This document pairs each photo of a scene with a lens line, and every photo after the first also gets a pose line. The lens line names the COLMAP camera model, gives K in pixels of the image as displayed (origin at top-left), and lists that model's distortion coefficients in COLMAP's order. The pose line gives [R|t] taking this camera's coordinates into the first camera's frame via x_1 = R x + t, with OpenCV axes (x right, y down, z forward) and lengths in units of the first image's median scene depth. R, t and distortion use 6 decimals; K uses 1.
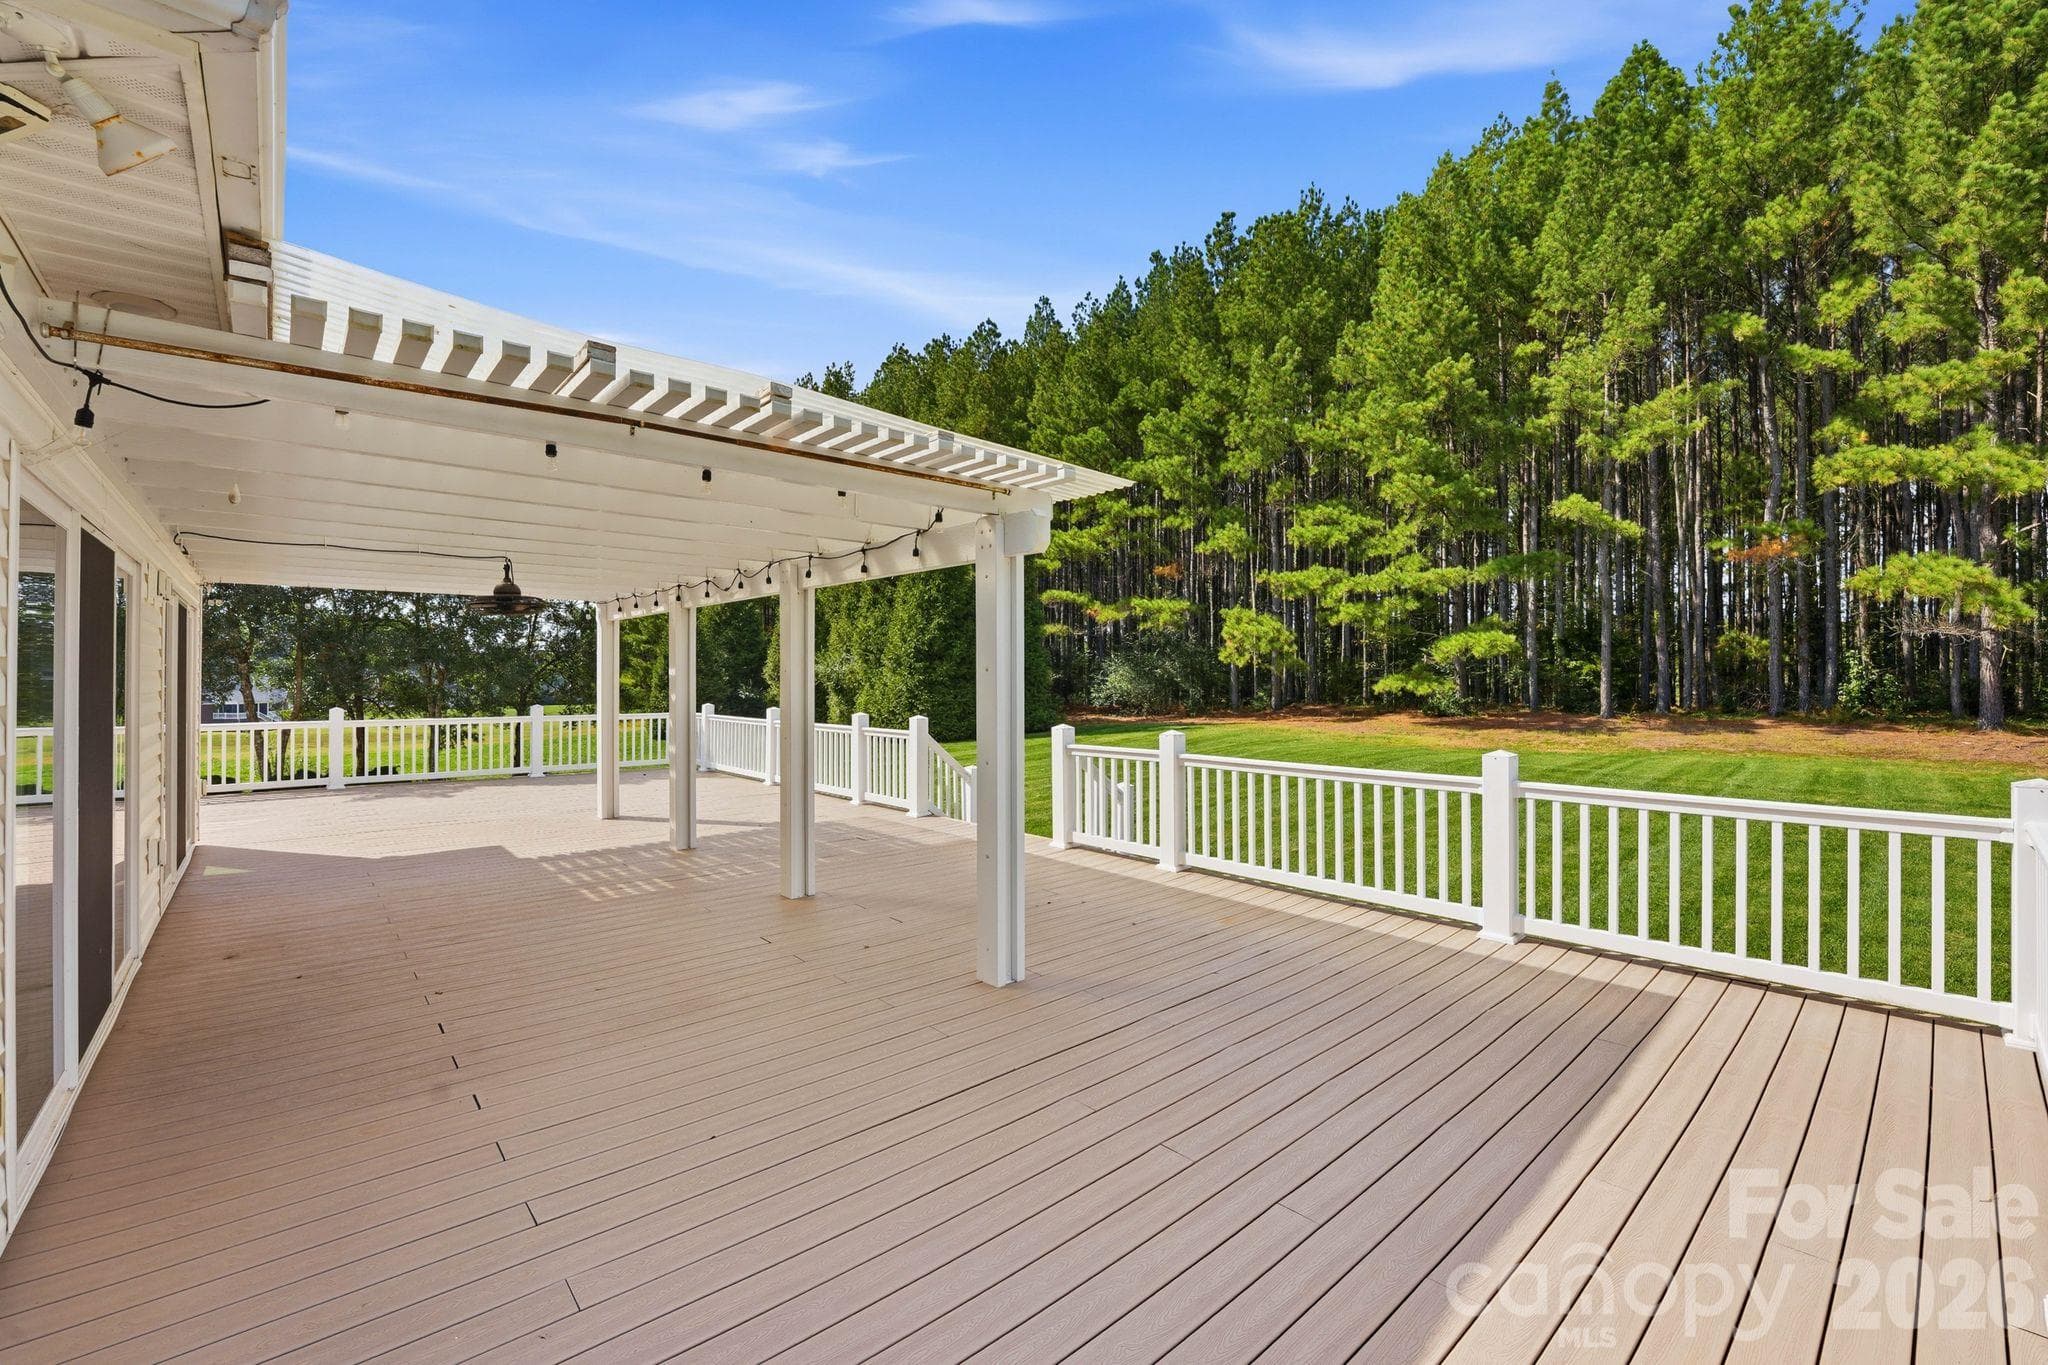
lens RADIAL K [[846.7, 0, 1032.9], [0, 846.7, 670.2], [0, 0, 1]] dist [-0.022275, 0.001896]
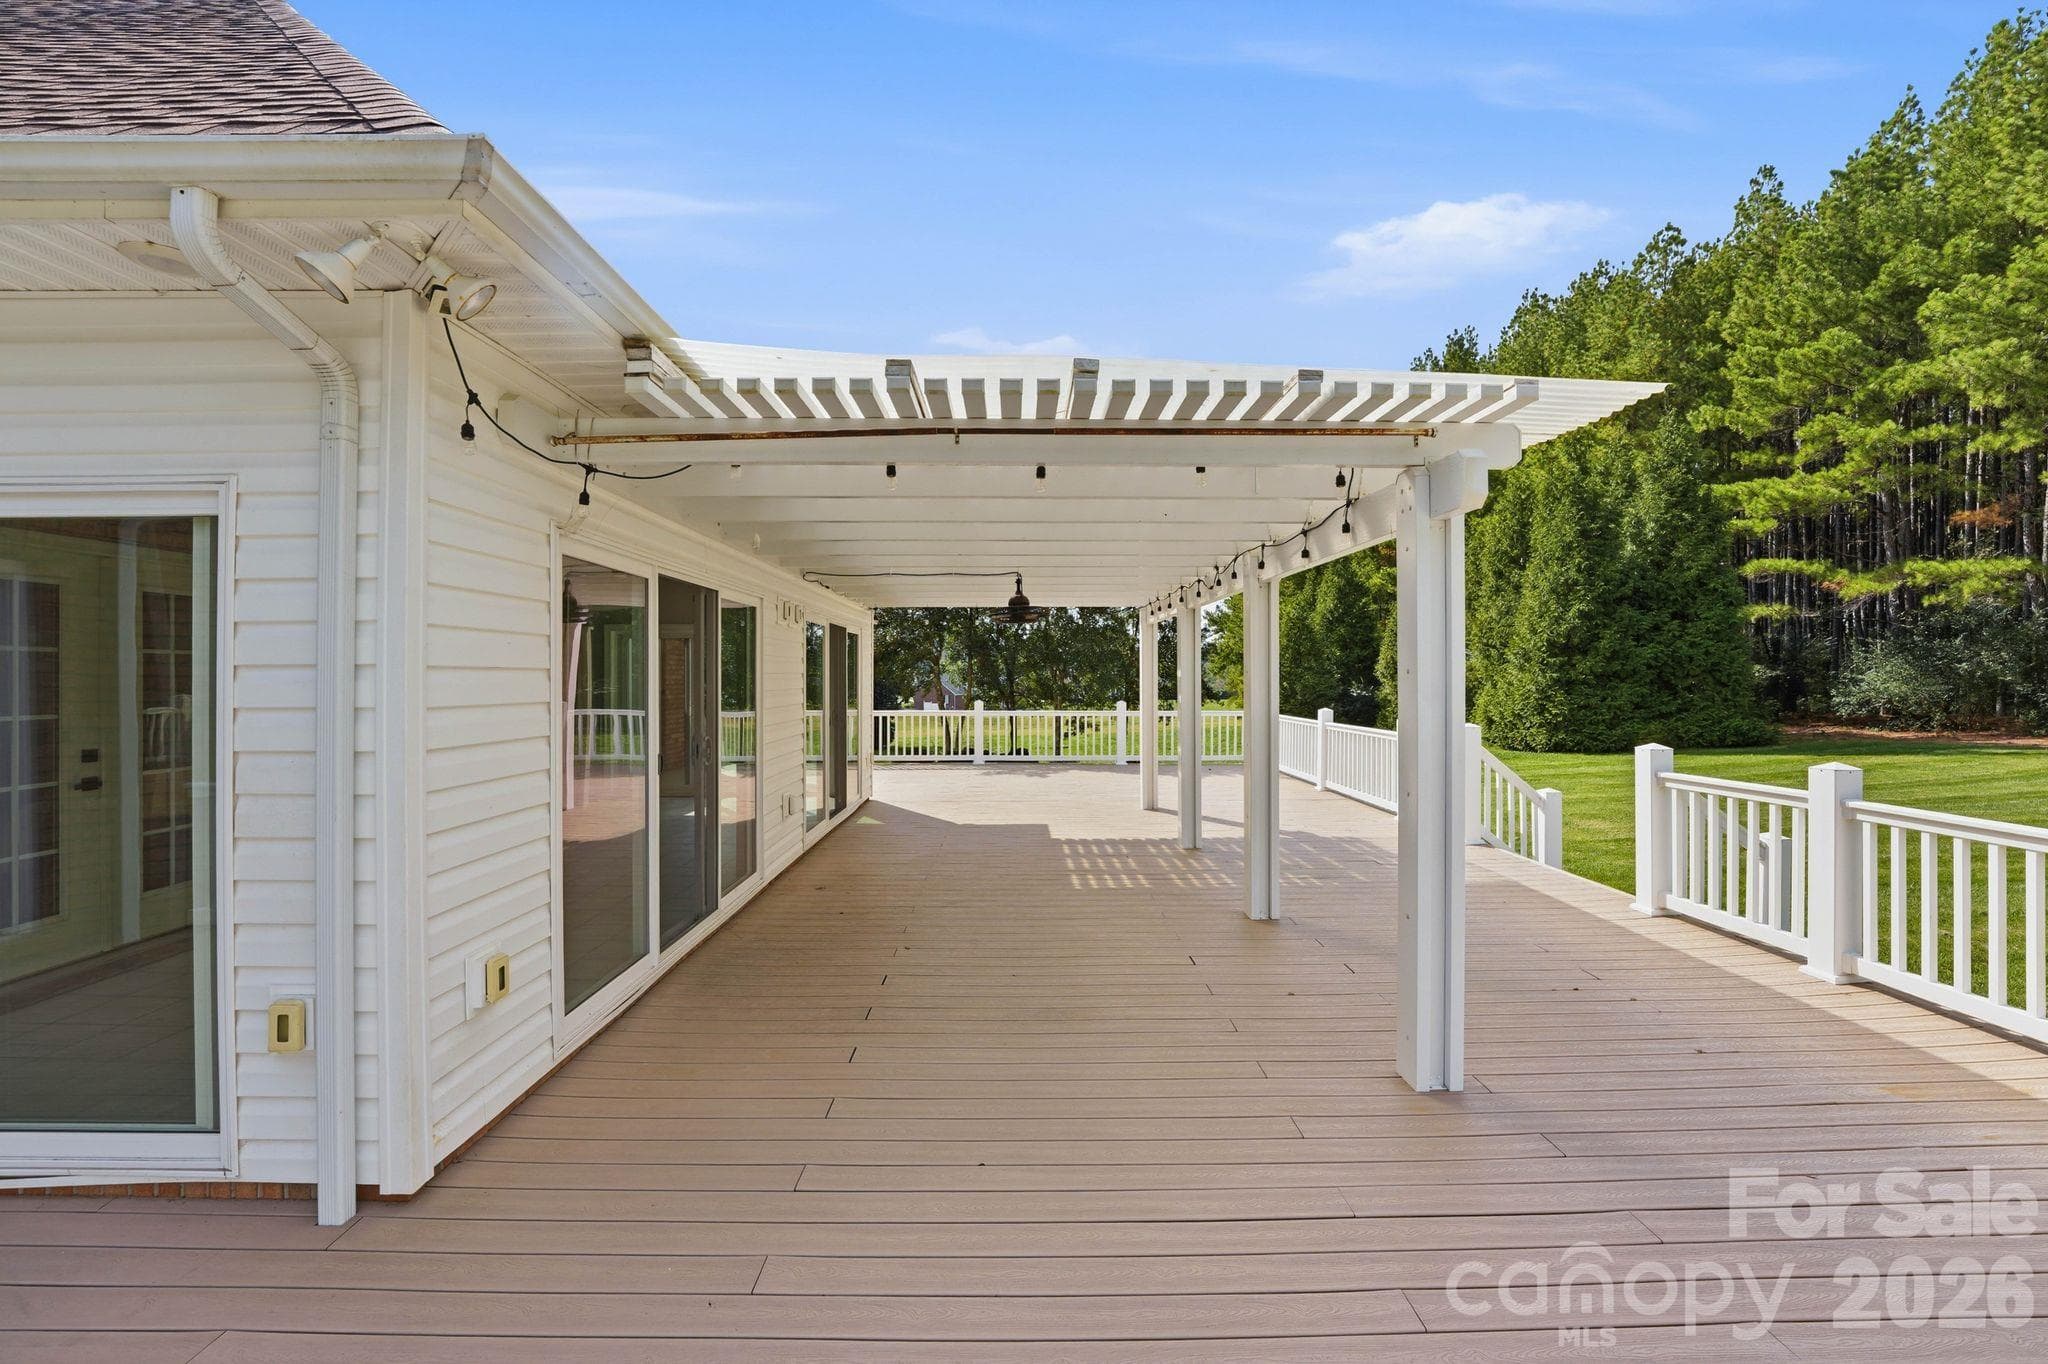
lens RADIAL K [[846.7, 0, 1035.7], [0, 846.7, 674.8], [0, 0, 1]] dist [-0.022275, 0.001896]
pose [[0.758923, -0.000116, -0.651180, 0.082178], [0.005732, 0.999962, 0.006502, -0.002034], [0.651155, -0.008667, 0.758896, 0.090743]]
